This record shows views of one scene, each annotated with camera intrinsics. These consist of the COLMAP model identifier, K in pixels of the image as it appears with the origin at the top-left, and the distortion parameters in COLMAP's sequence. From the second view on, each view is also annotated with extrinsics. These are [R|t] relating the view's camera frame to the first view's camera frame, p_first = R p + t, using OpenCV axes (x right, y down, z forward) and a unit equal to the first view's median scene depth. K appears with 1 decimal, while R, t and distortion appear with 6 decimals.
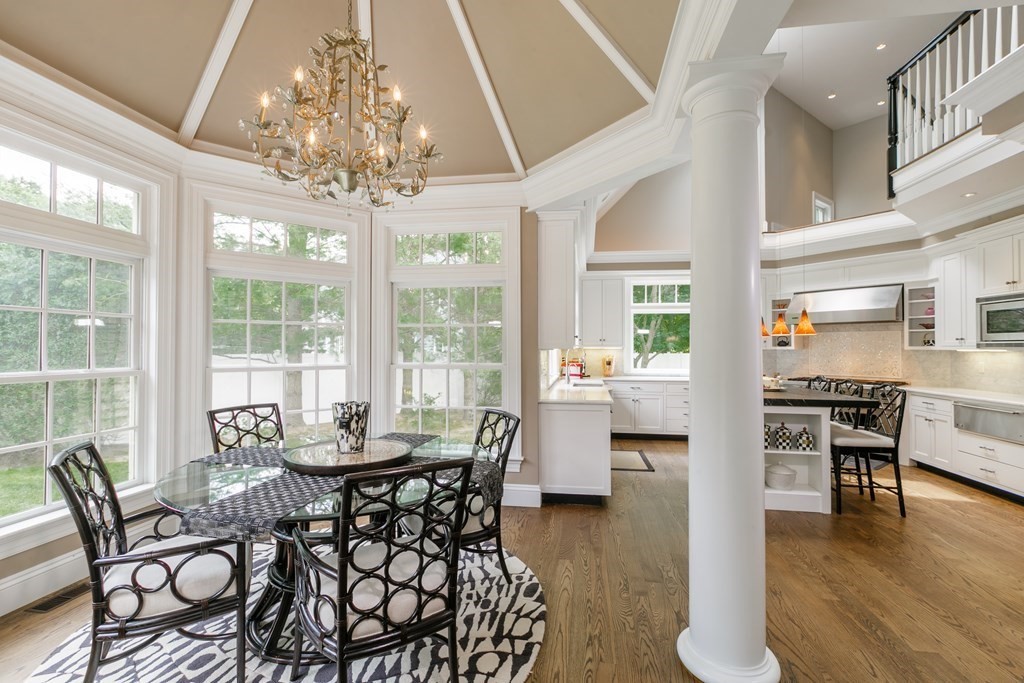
lens RADIAL K [[453.3, 0, 516.0], [0, 453.3, 339.6], [0, 0, 1]] dist [-0.001321, -0.000206]
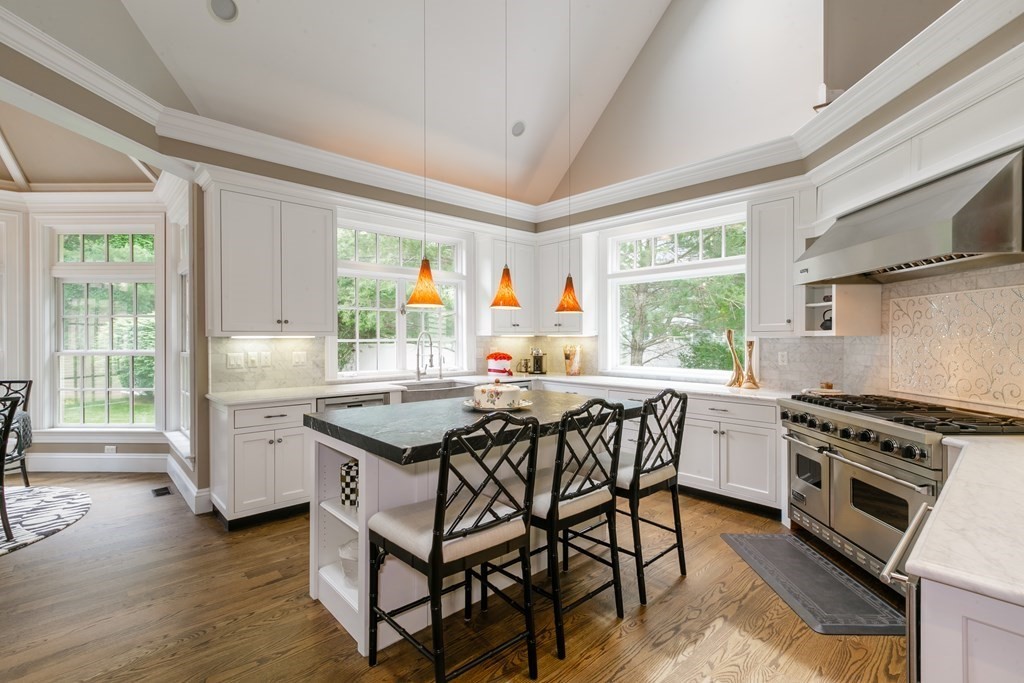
lens RADIAL K [[473.9, 0, 512.0], [0, 473.9, 341.5], [0, 0, 1]] dist [0.001991, 0.000177]
pose [[0.781116, 0.001691, -0.624384, 0.858385], [0.015607, 0.999631, 0.022232, 0.014140], [0.624191, -0.027111, 0.780801, 0.511000]]
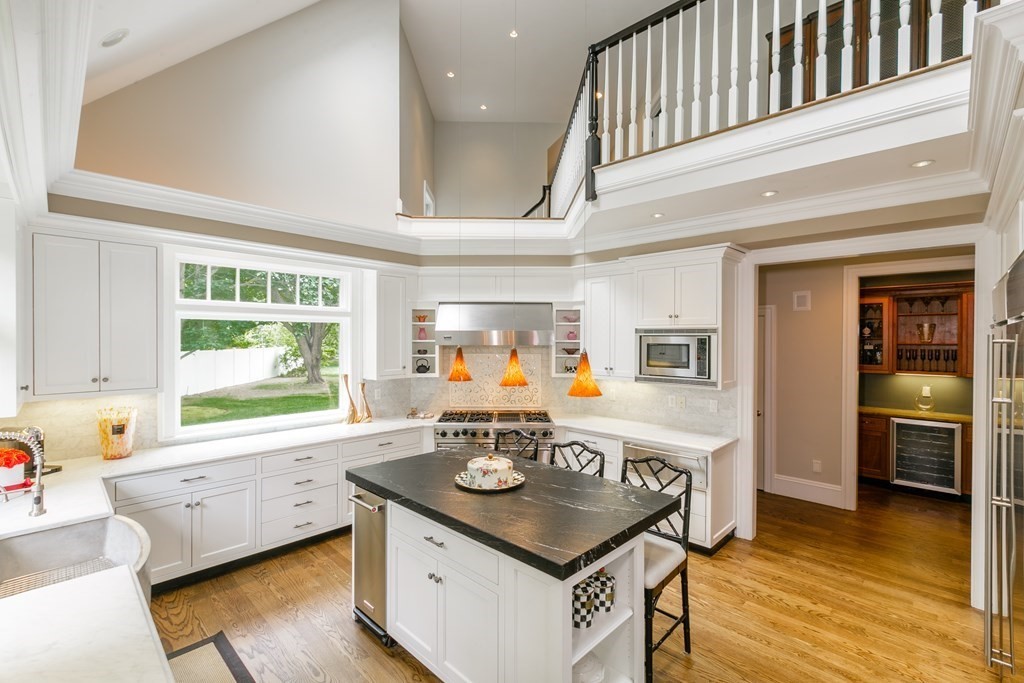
lens RADIAL K [[453.3, 0, 516.0], [0, 453.3, 339.6], [0, 0, 1]] dist [-0.001321, -0.000206]
pose [[0.576272, -0.003694, 0.817250, 0.093588], [-0.017383, 0.999708, 0.016776, -0.072809], [-0.817073, -0.023874, 0.576040, 0.600482]]
